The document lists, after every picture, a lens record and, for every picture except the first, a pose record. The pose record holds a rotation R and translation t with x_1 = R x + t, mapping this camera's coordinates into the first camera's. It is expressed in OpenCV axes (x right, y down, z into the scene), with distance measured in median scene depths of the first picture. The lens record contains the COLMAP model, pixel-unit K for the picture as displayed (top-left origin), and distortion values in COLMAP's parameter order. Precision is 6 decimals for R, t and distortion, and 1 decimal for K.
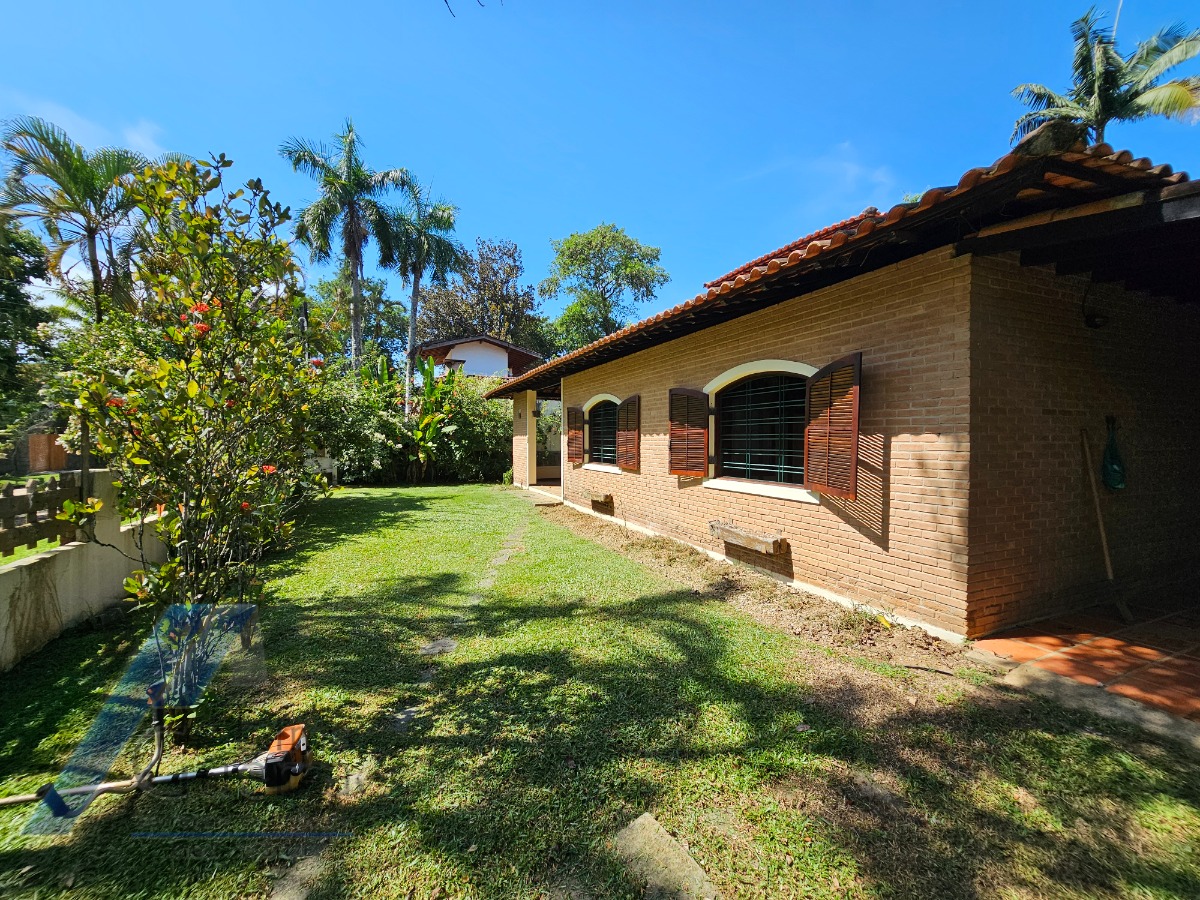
lens RADIAL K [[492.9, 0, 596.7], [0, 492.9, 449.3], [0, 0, 1]] dist [-0.000999, -0.000420]
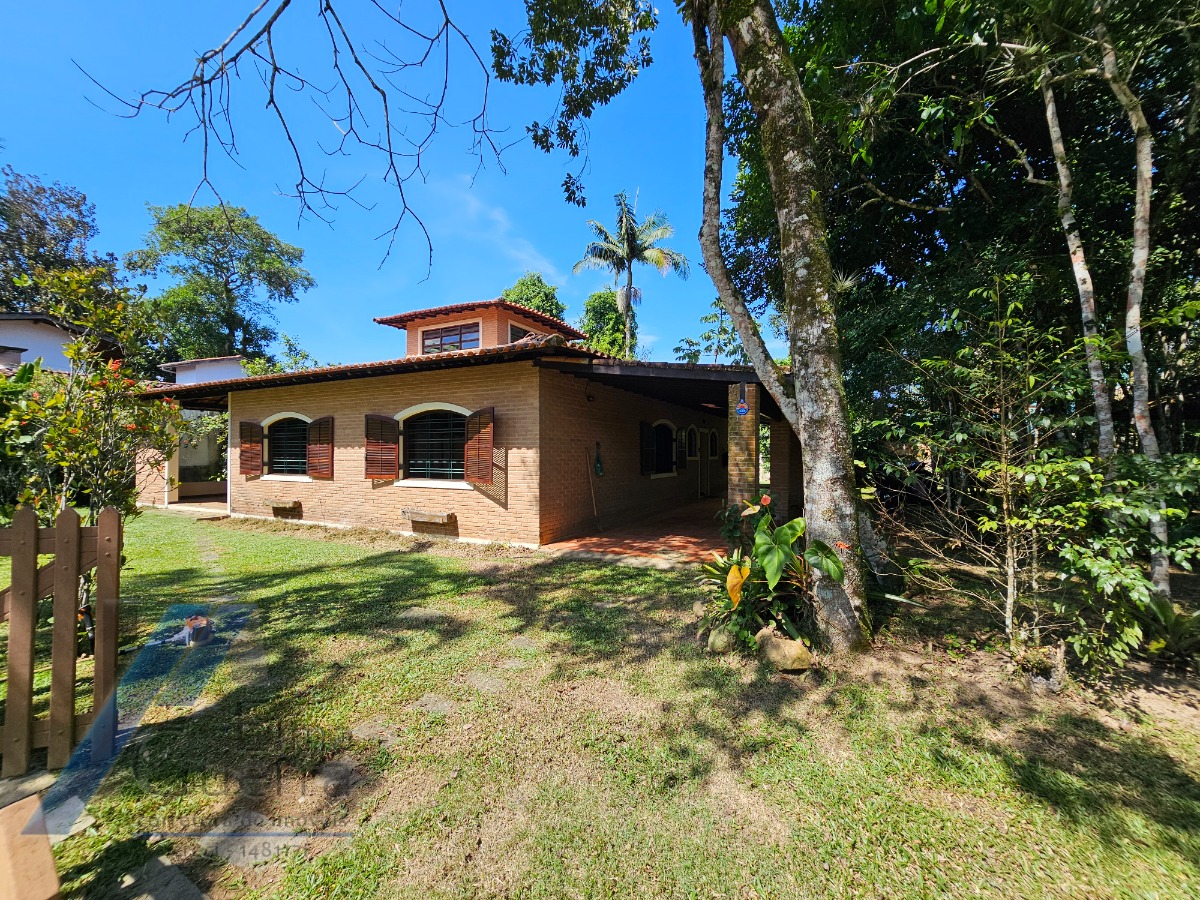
lens RADIAL K [[492.0, 0, 597.4], [0, 492.0, 449.7], [0, 0, 1]] dist [-0.002568, 0.000948]
pose [[0.771885, 0.006323, 0.635731, -0.308812], [0.012197, 0.999619, -0.024752, 0.019541], [-0.635645, 0.026859, 0.771514, -0.609625]]
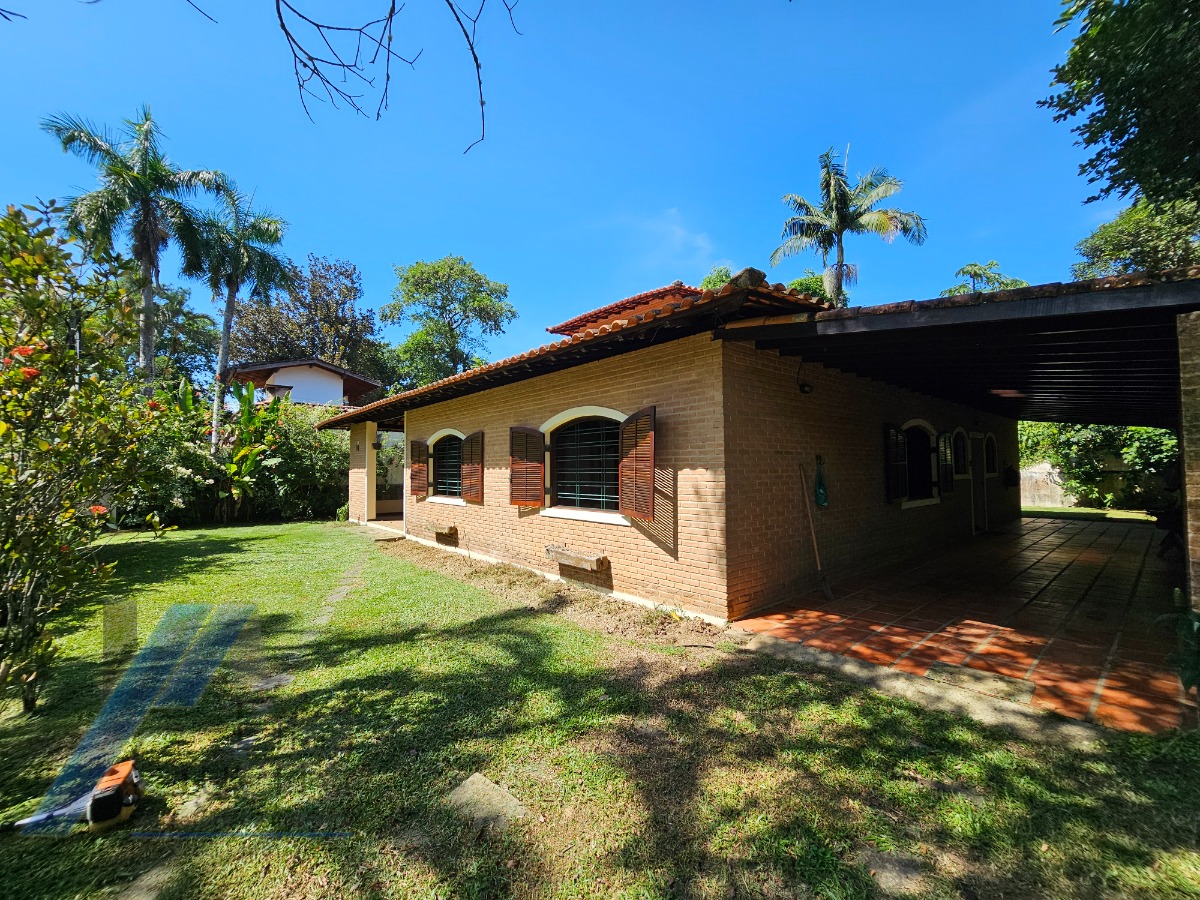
lens RADIAL K [[492.0, 0, 597.4], [0, 492.0, 449.7], [0, 0, 1]] dist [-0.002568, 0.000948]
pose [[0.954194, 0.005786, 0.299133, 0.006790], [0.012726, 0.998123, -0.059902, -0.004886], [-0.298919, 0.060965, 0.952329, -0.147788]]
